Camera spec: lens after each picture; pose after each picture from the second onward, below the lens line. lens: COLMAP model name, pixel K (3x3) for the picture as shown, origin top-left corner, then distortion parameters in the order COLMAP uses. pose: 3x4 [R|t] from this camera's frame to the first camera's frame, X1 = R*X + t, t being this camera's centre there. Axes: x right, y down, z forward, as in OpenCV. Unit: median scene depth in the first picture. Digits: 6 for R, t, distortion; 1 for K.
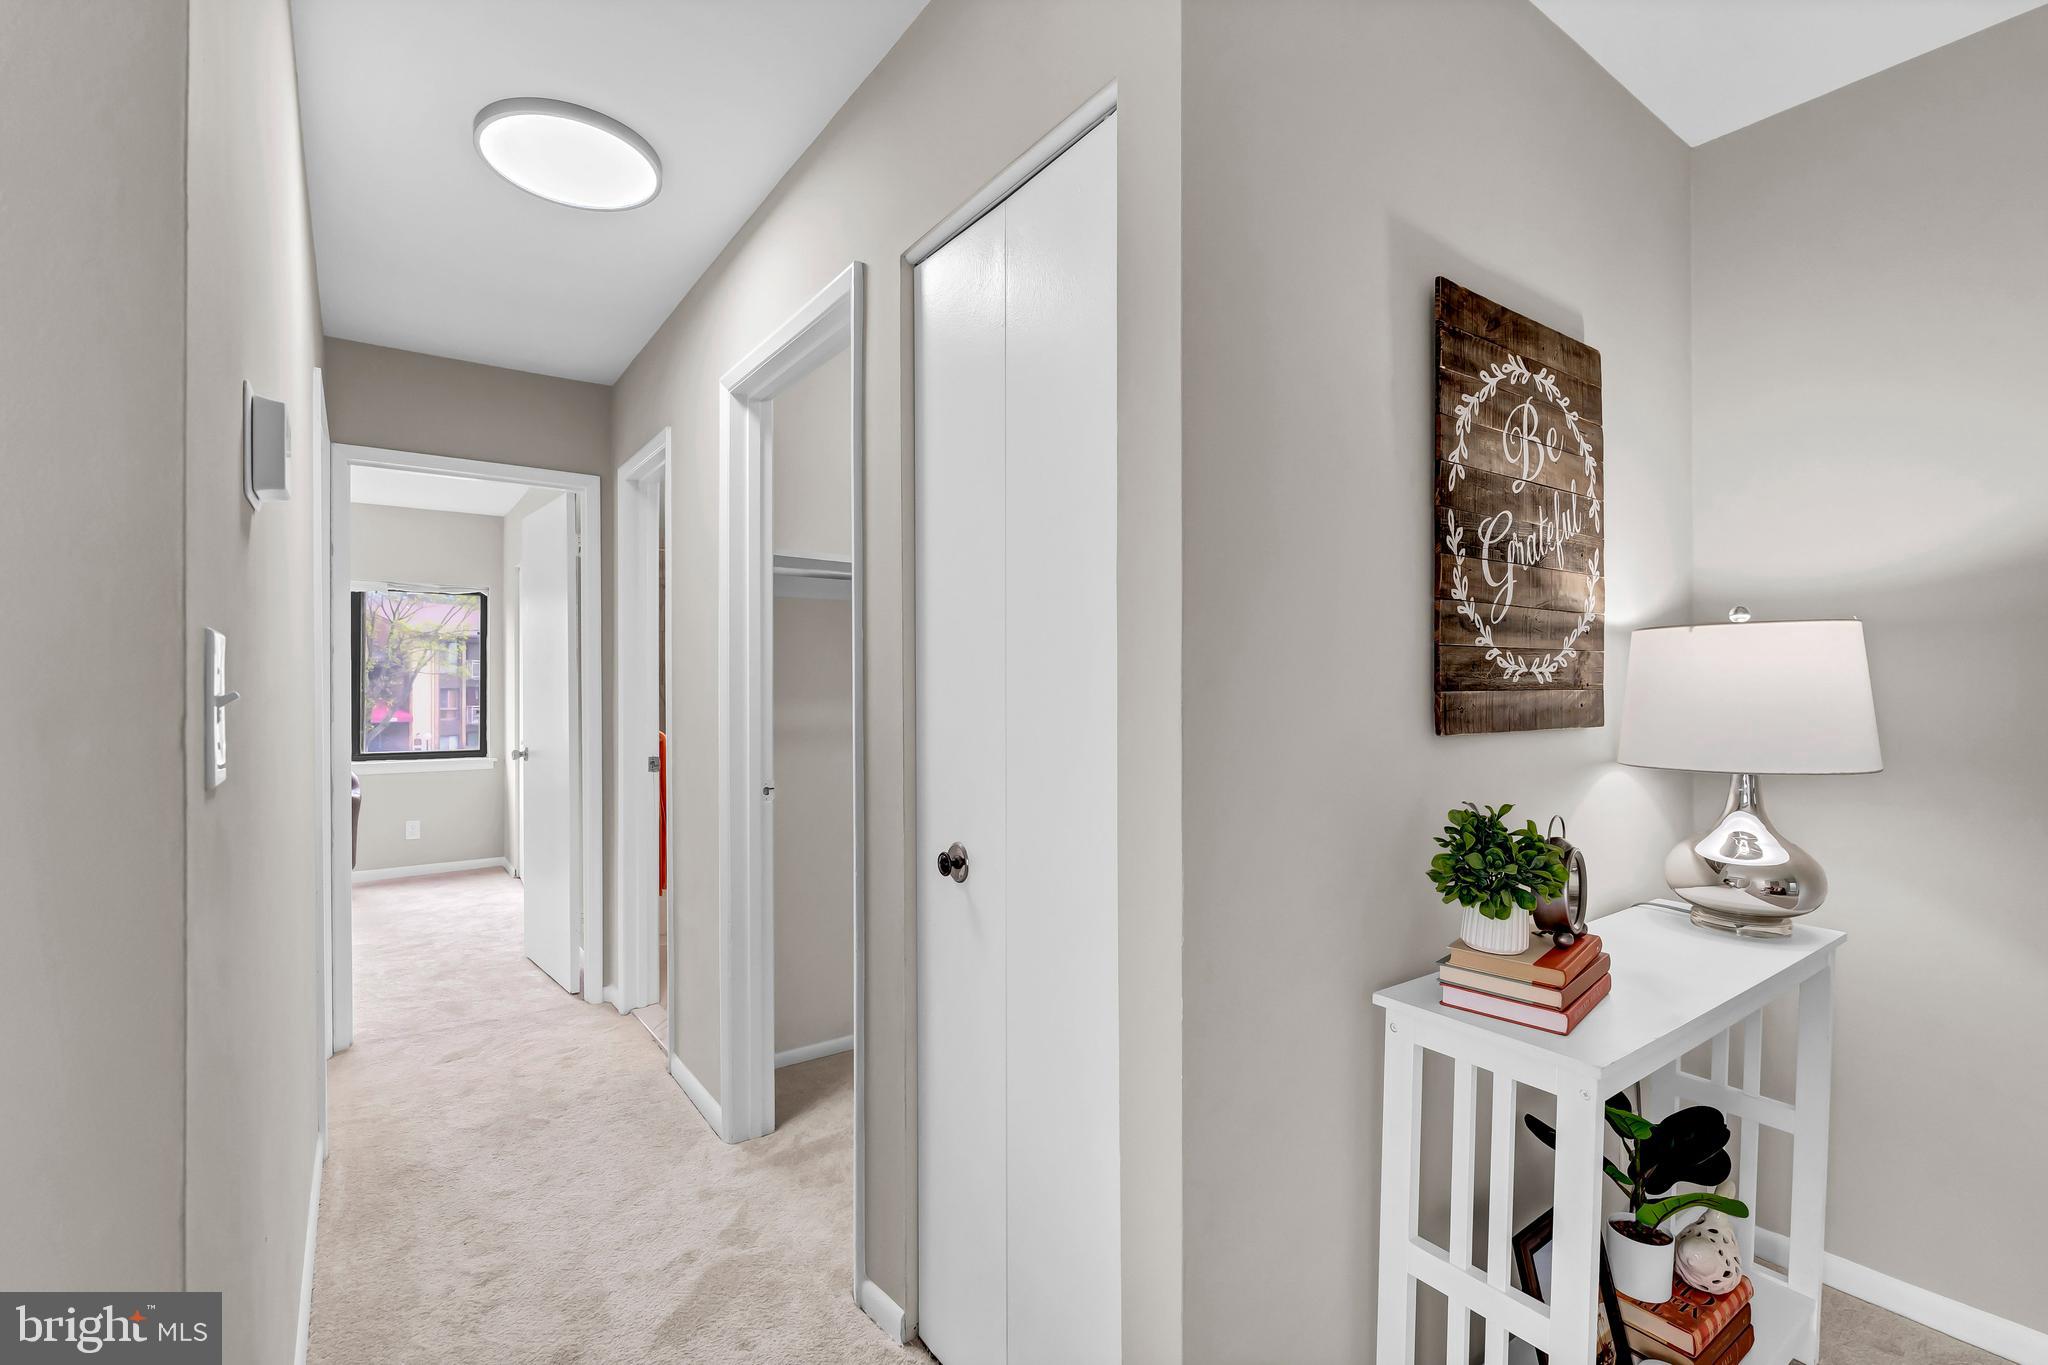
lens RADIAL K [[930.3, 0, 1030.6], [0, 930.3, 676.6], [0, 0, 1]] dist [-0.002914, 0.000023]
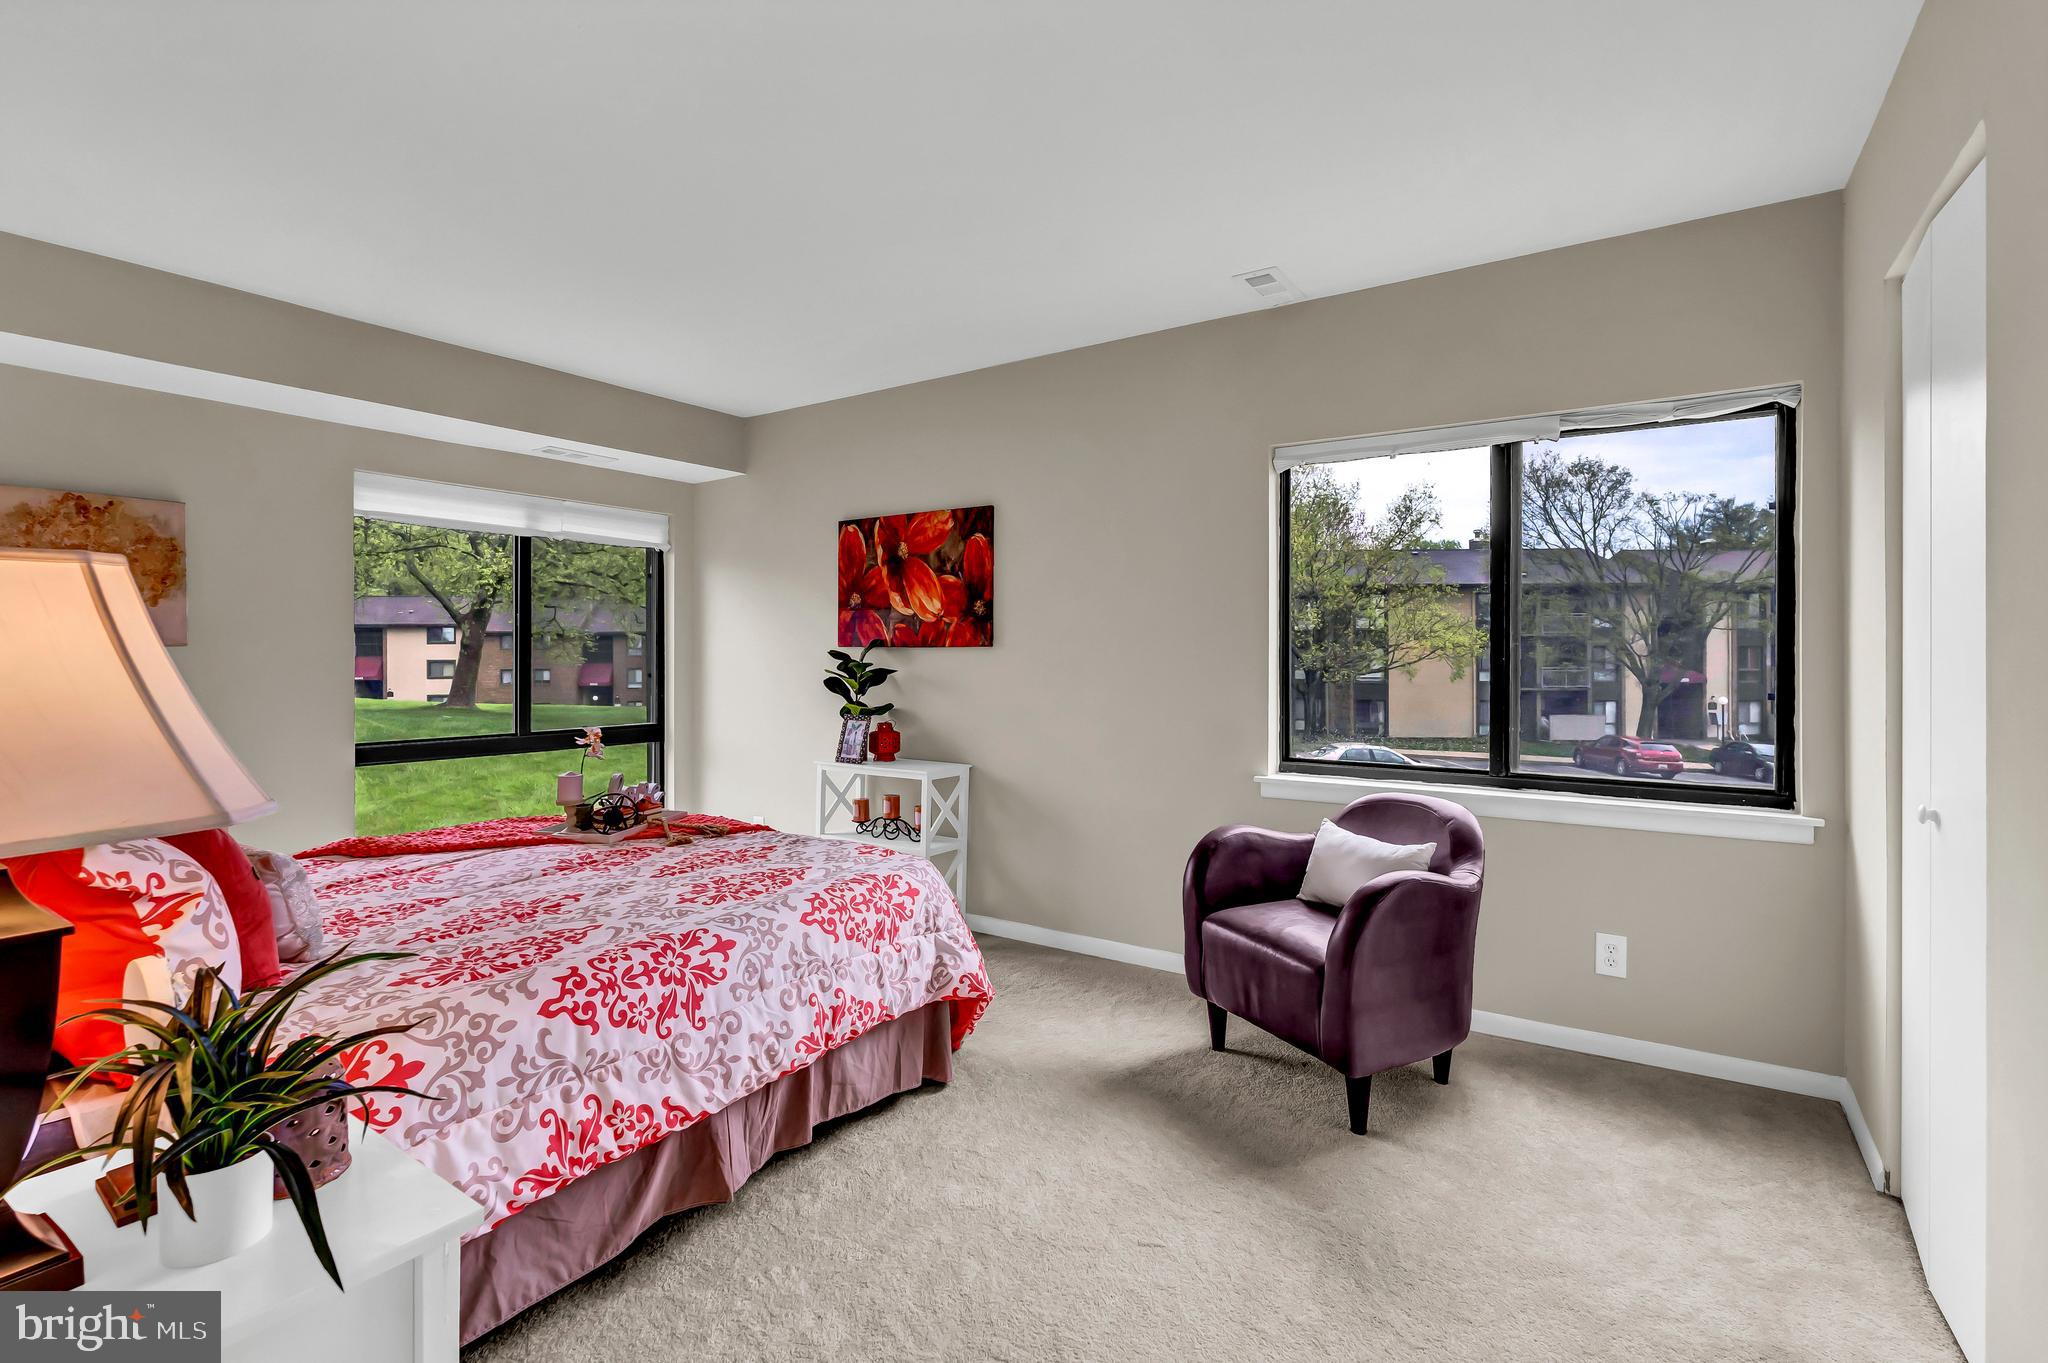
lens RADIAL K [[930.3, 0, 1030.6], [0, 930.3, 670.6], [0, 0, 1]] dist [-0.002914, 0.000023]
pose [[0.343484, 0.015703, -0.939027, -0.052598], [0.020305, 0.999502, 0.024142, 0.001705], [0.938939, -0.027359, 0.342994, 0.090242]]
